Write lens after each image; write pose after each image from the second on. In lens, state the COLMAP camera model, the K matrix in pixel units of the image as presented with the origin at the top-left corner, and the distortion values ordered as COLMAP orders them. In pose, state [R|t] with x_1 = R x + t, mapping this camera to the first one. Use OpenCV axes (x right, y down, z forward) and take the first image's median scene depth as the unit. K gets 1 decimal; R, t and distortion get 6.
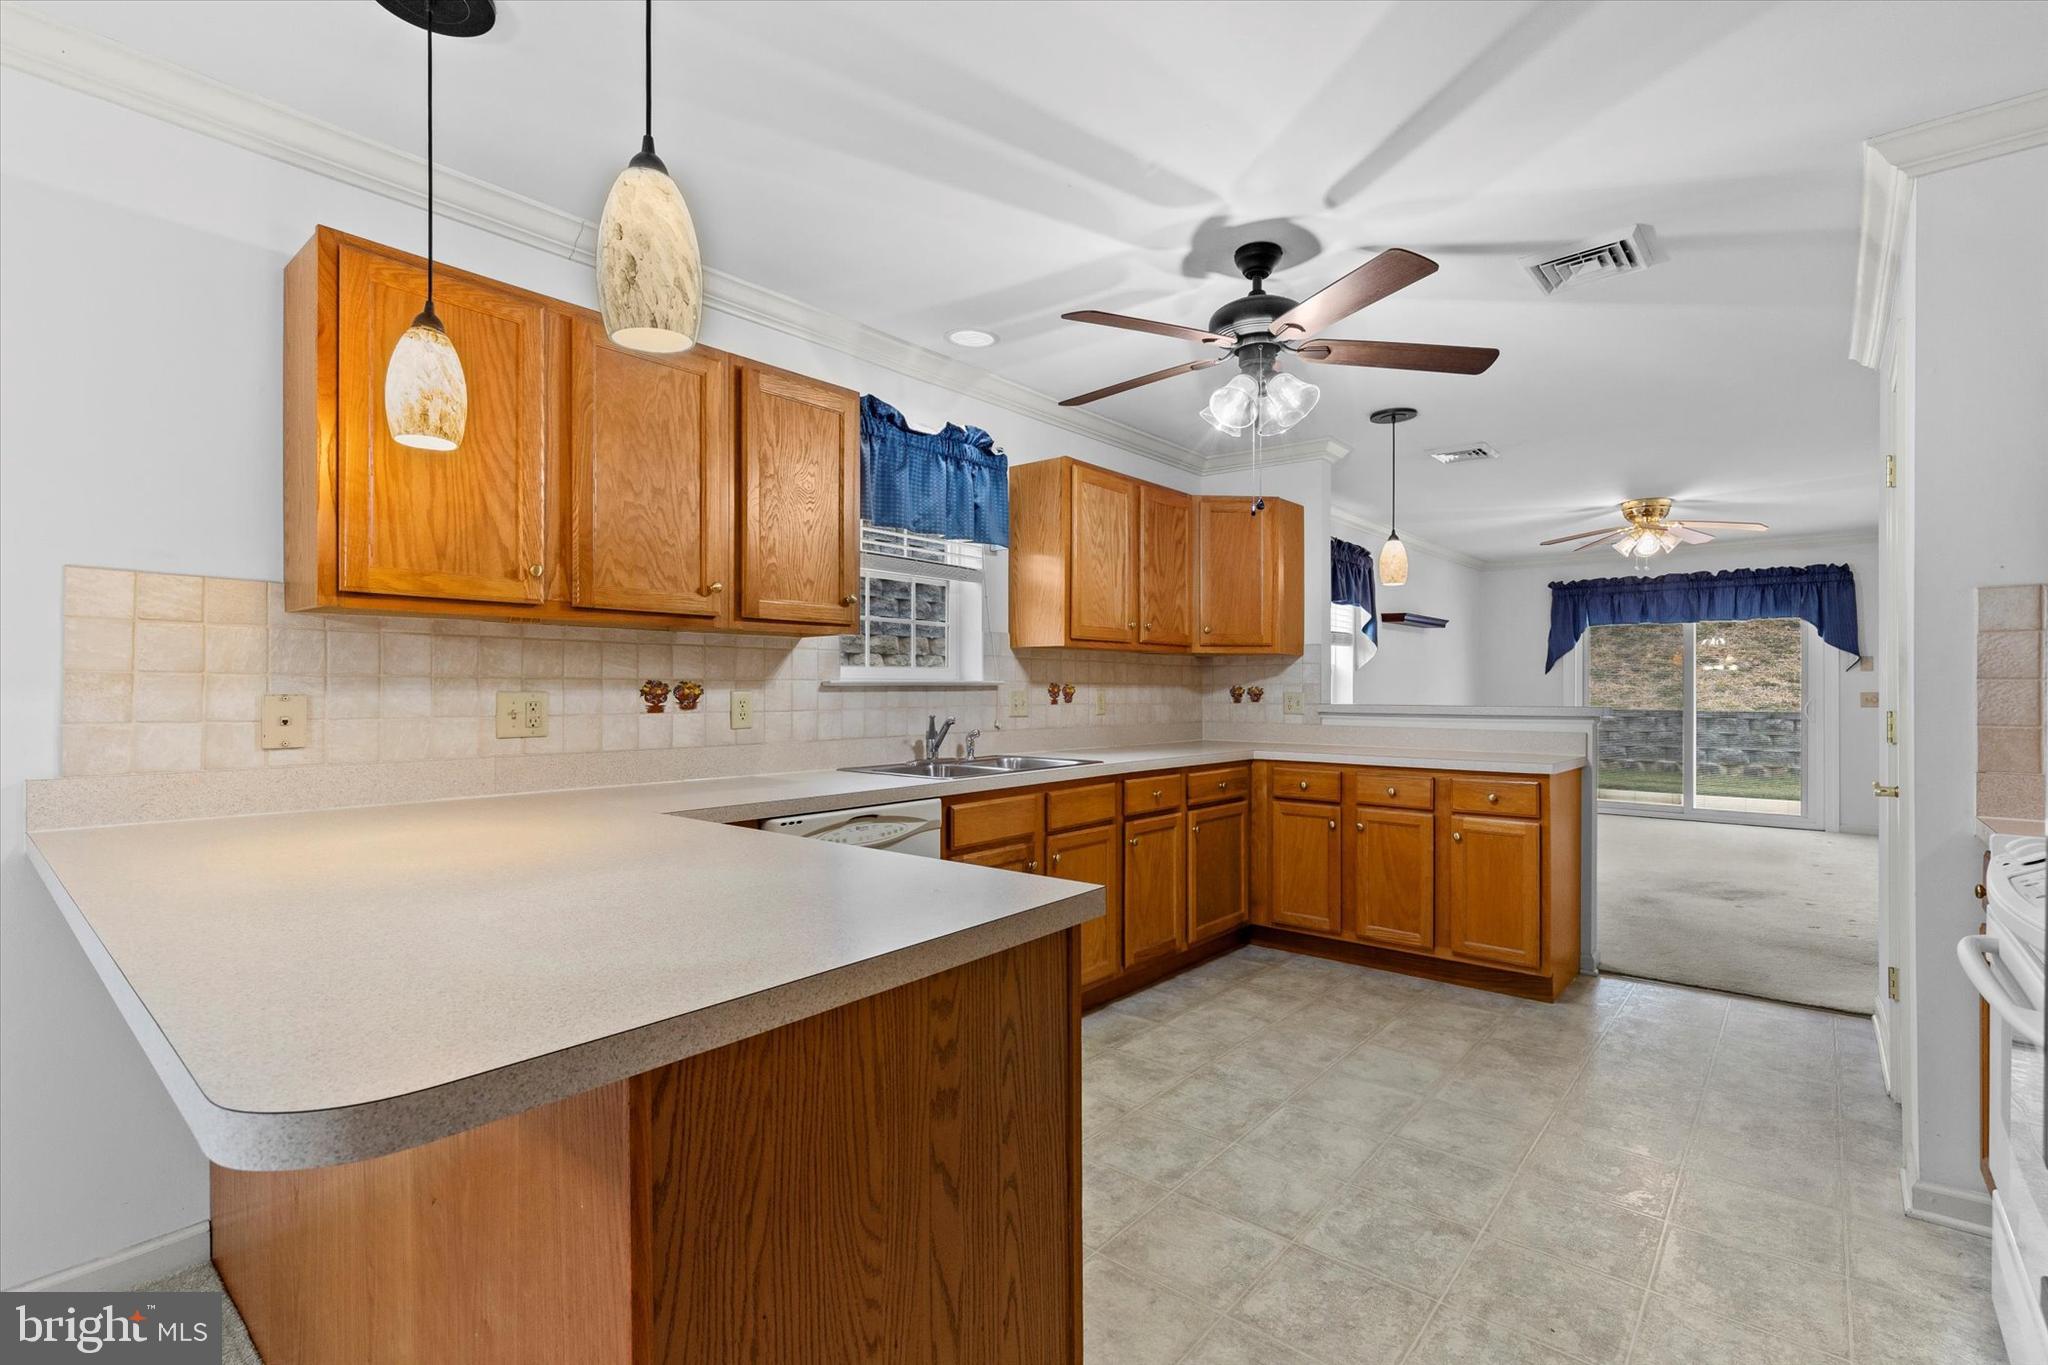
lens RADIAL K [[925.7, 0, 1037.7], [0, 925.7, 689.4], [0, 0, 1]] dist [0.004808, -0.000126]
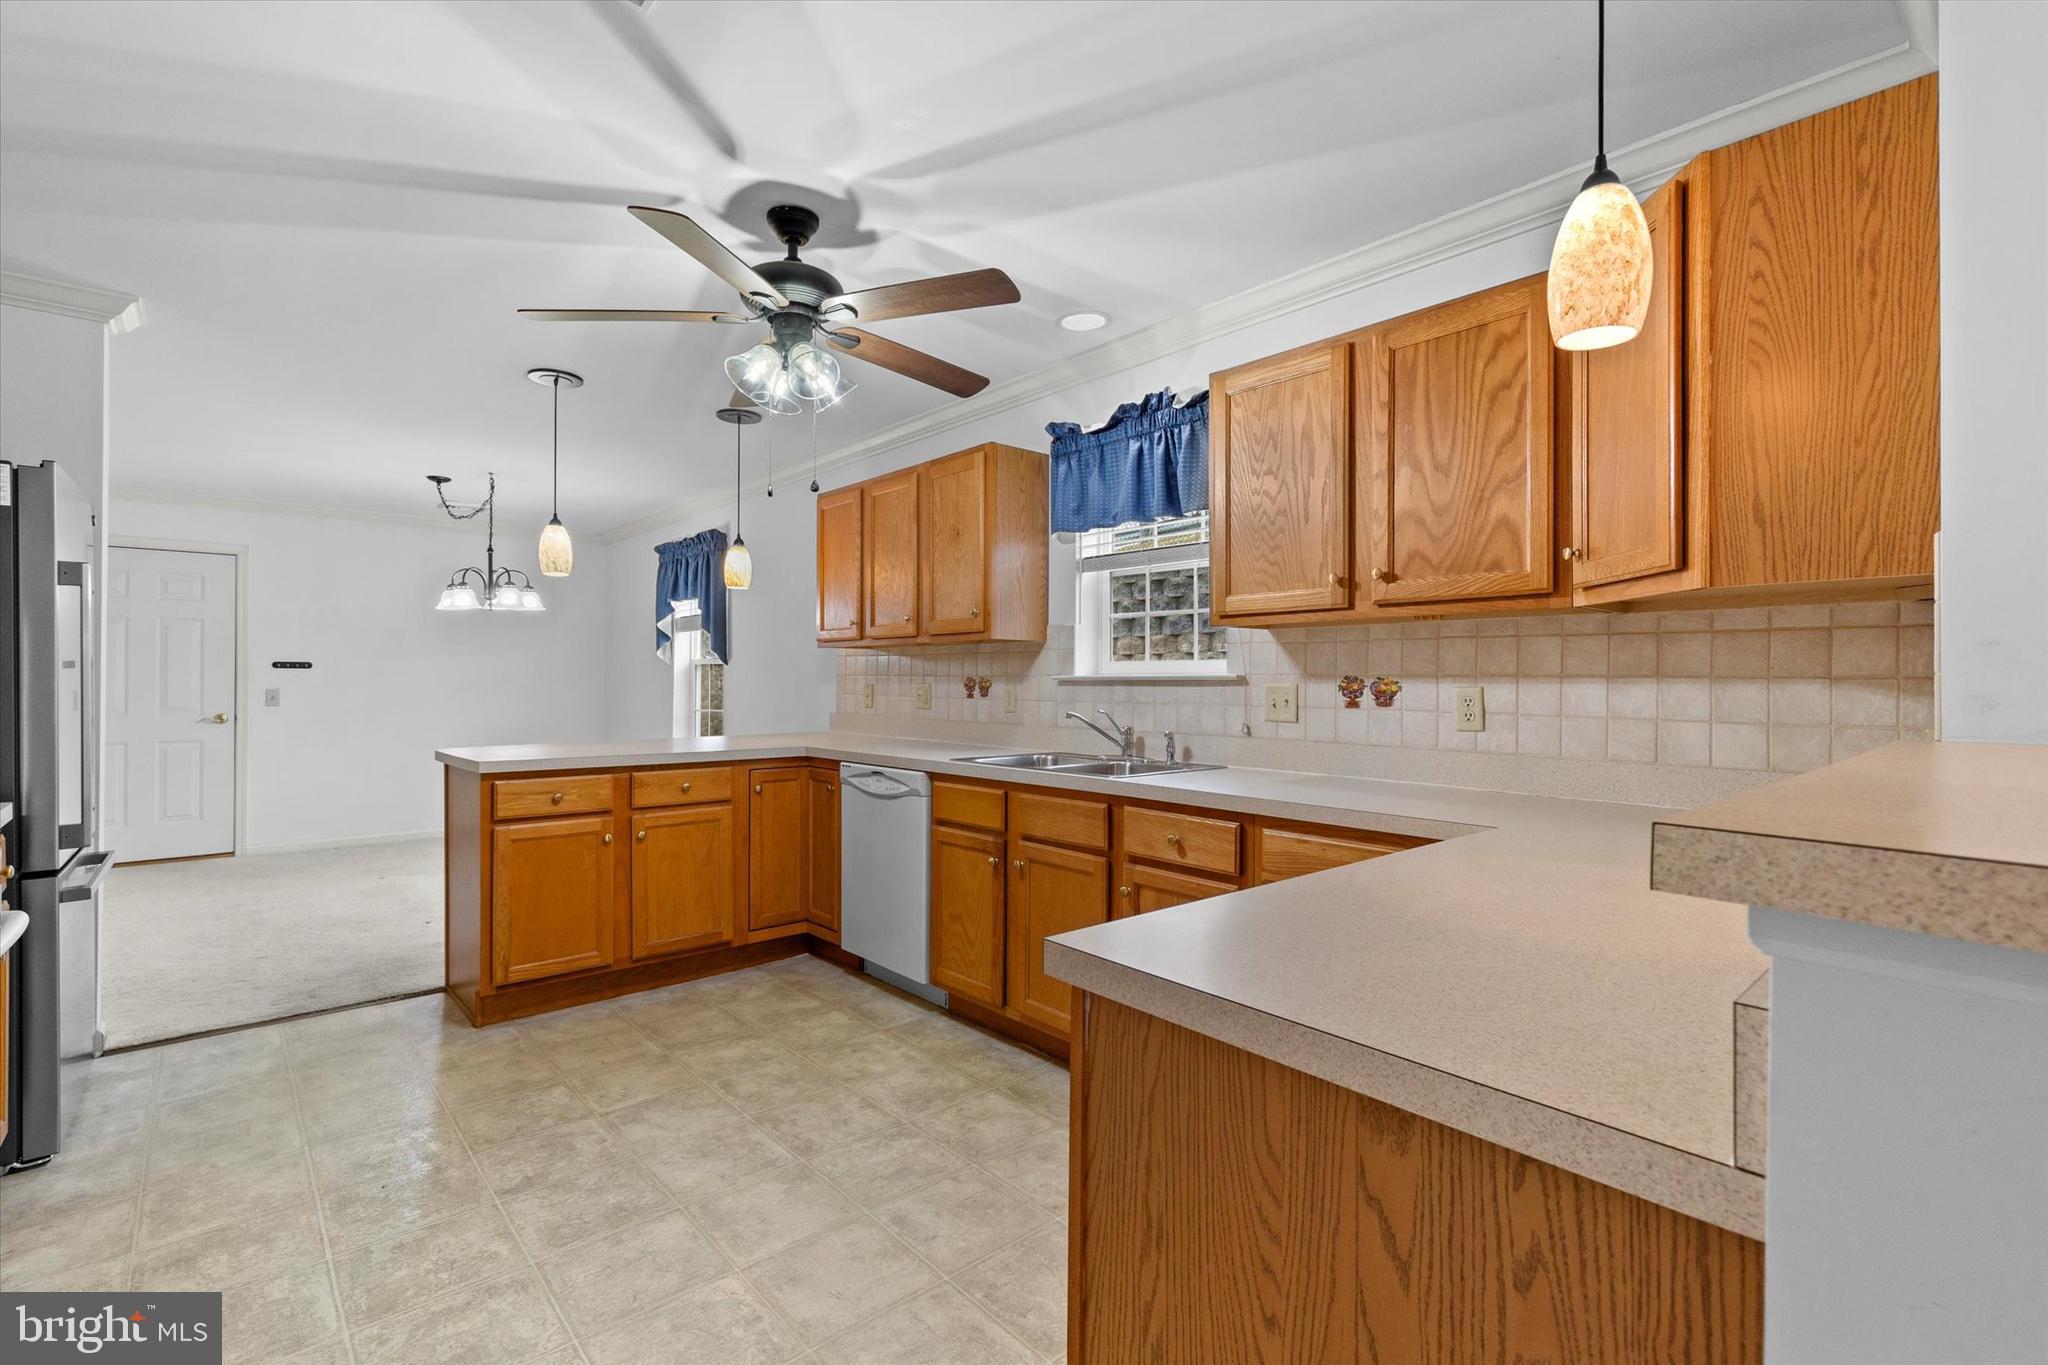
lens RADIAL K [[925.7, 0, 1037.3], [0, 925.7, 678.0], [0, 0, 1]] dist [0.004808, -0.000126]
pose [[-0.142775, -0.005723, -0.989739, 1.002750], [-0.005059, 0.999974, -0.005052, -0.001077], [0.989742, 0.004286, -0.142800, 1.226795]]
